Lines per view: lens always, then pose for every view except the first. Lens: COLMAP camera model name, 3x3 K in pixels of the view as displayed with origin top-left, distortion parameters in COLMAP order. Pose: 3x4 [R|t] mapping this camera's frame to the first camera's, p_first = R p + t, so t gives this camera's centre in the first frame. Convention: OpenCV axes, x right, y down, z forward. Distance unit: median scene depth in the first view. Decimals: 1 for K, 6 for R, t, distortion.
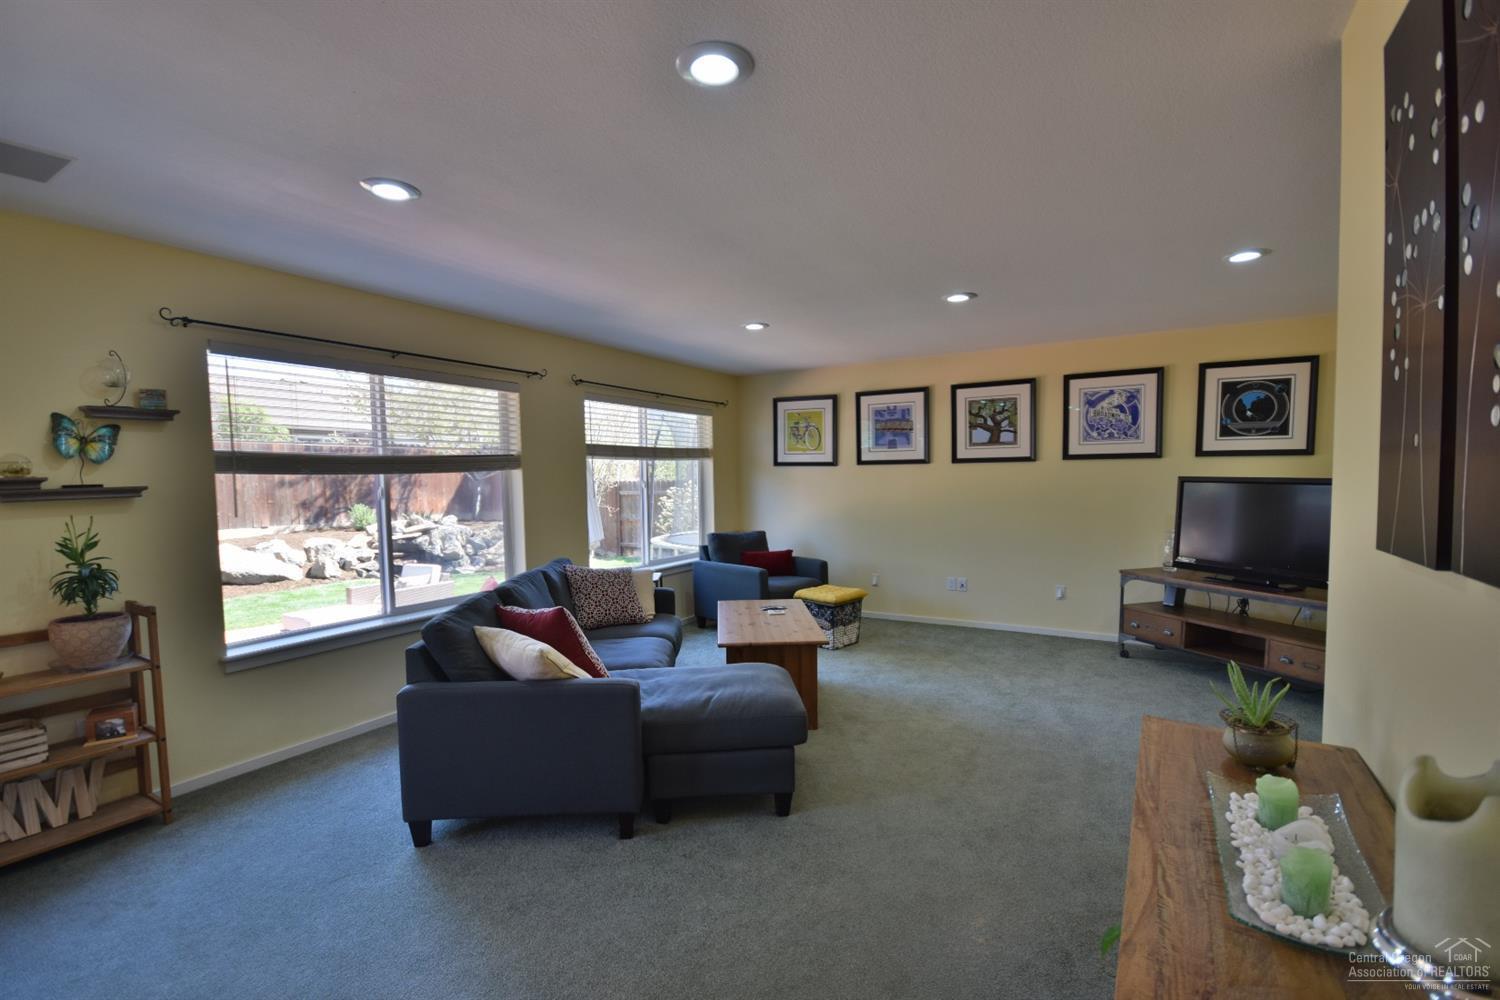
lens RADIAL K [[664.0, 0, 750.0], [0, 664.0, 511.5], [0, 0, 1]] dist [-0.000189, 0.000072]
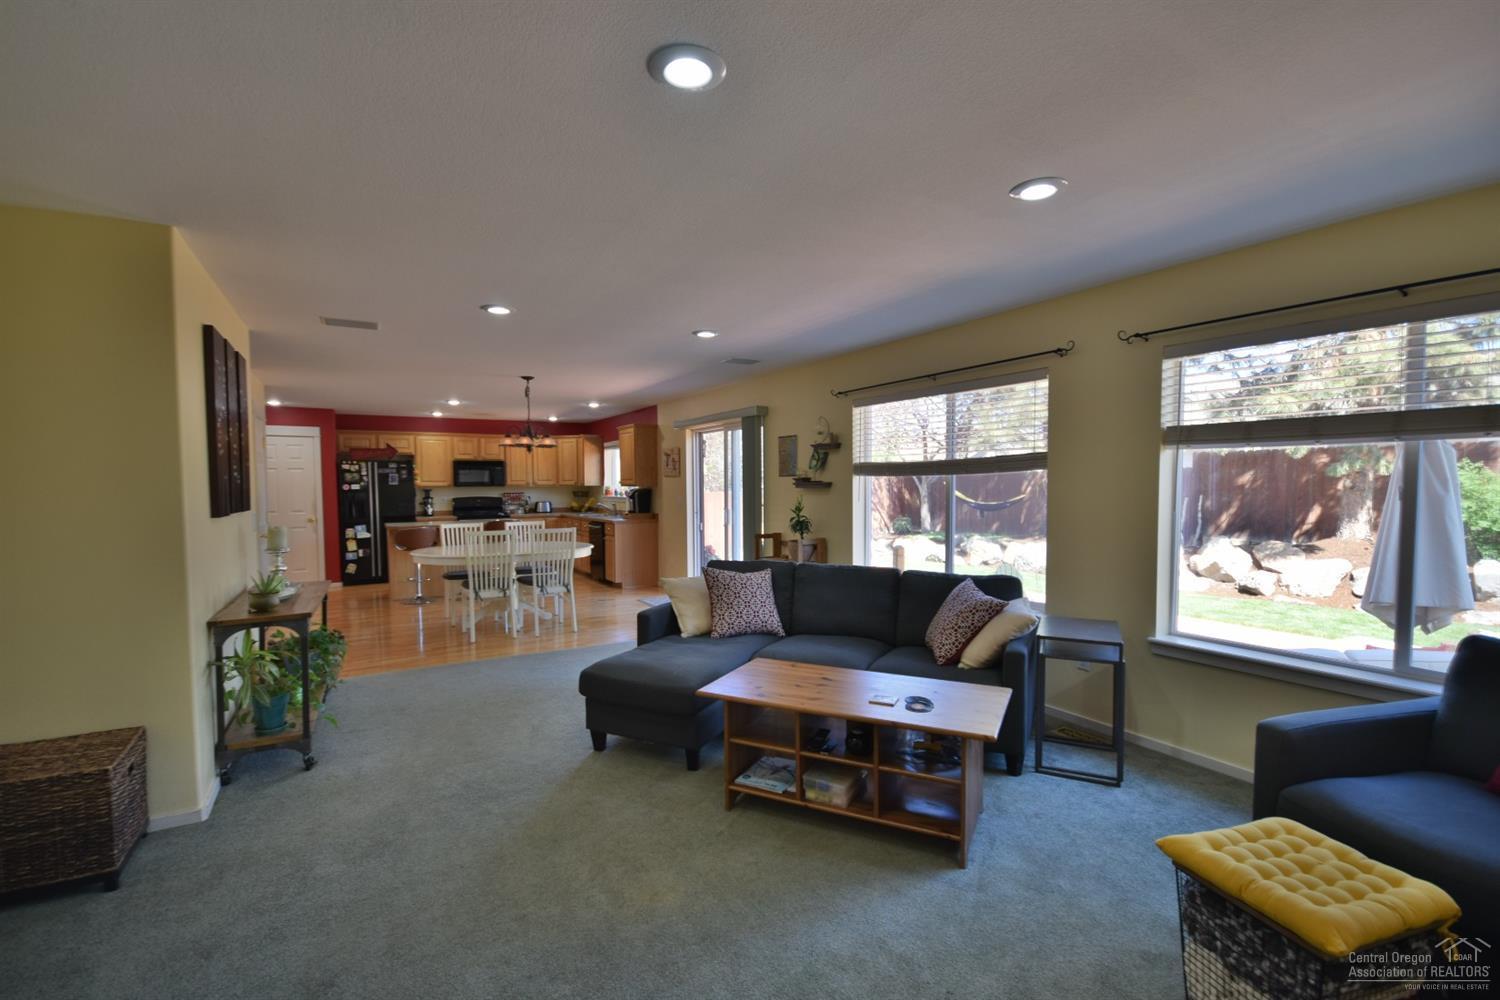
lens RADIAL K [[664.0, 0, 750.0], [0, 664.0, 511.5], [0, 0, 1]] dist [-0.000189, 0.000072]
pose [[-0.496357, 0.057719, -0.866198, 0.477285], [-0.034989, 0.995646, 0.086394, -0.057352], [0.867413, 0.073189, -0.492177, 0.899114]]
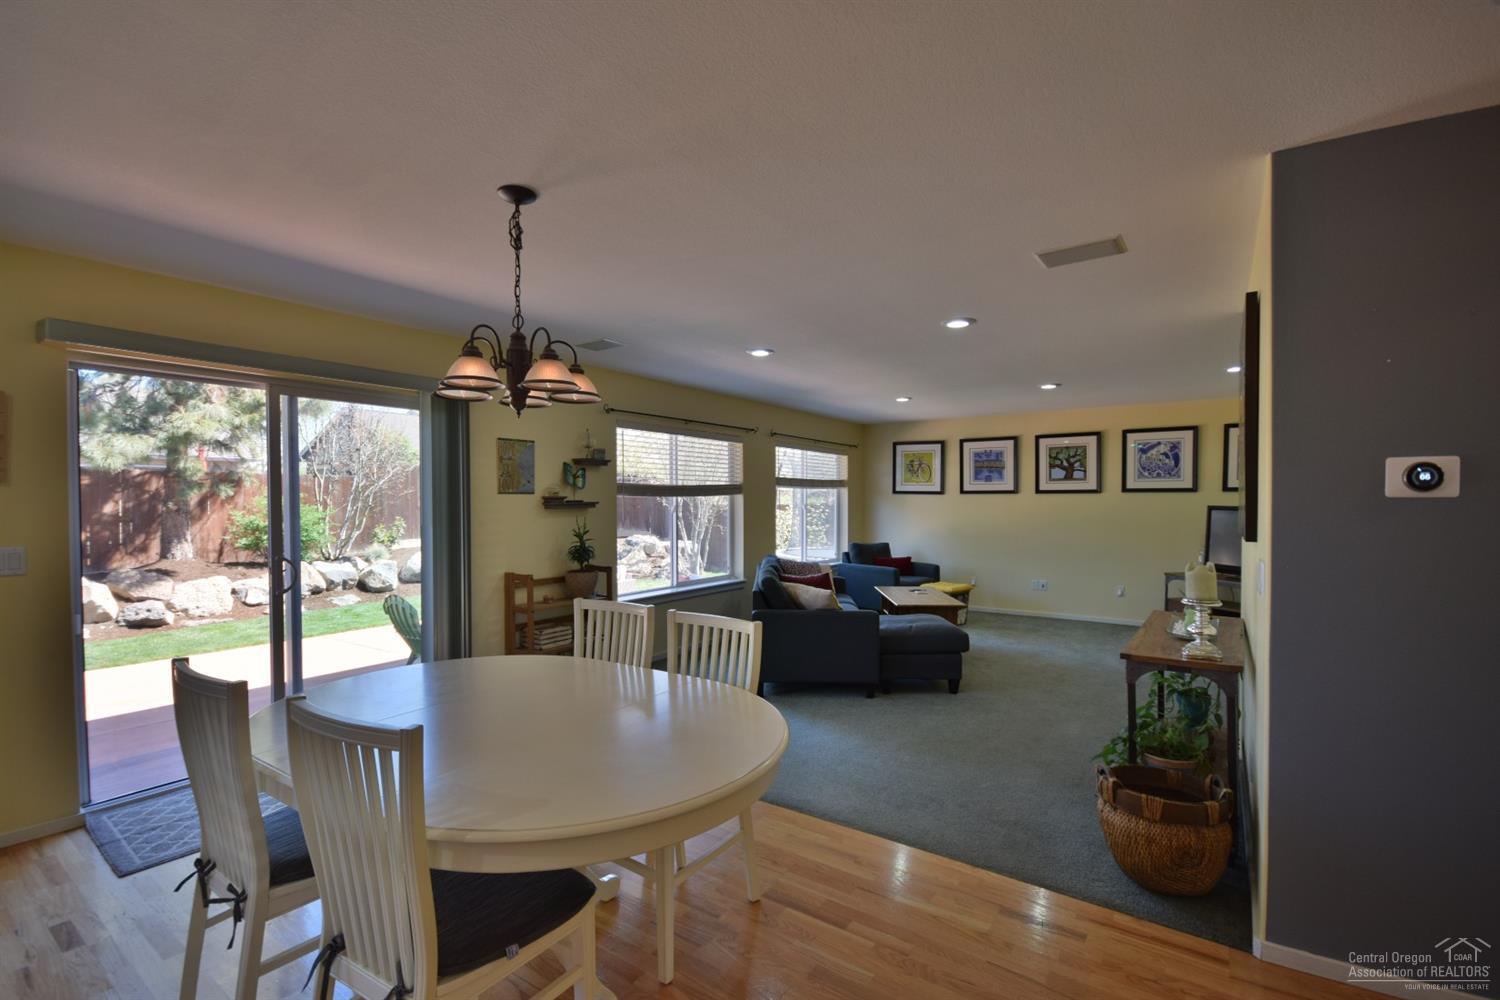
lens RADIAL K [[664.0, 0, 750.0], [0, 664.0, 511.5], [0, 0, 1]] dist [-0.000189, 0.000072]
pose [[0.996908, 0.015304, -0.077075, -0.175516], [-0.018202, 0.999148, -0.037036, 0.024470], [0.076442, 0.038324, 0.996337, -0.396090]]
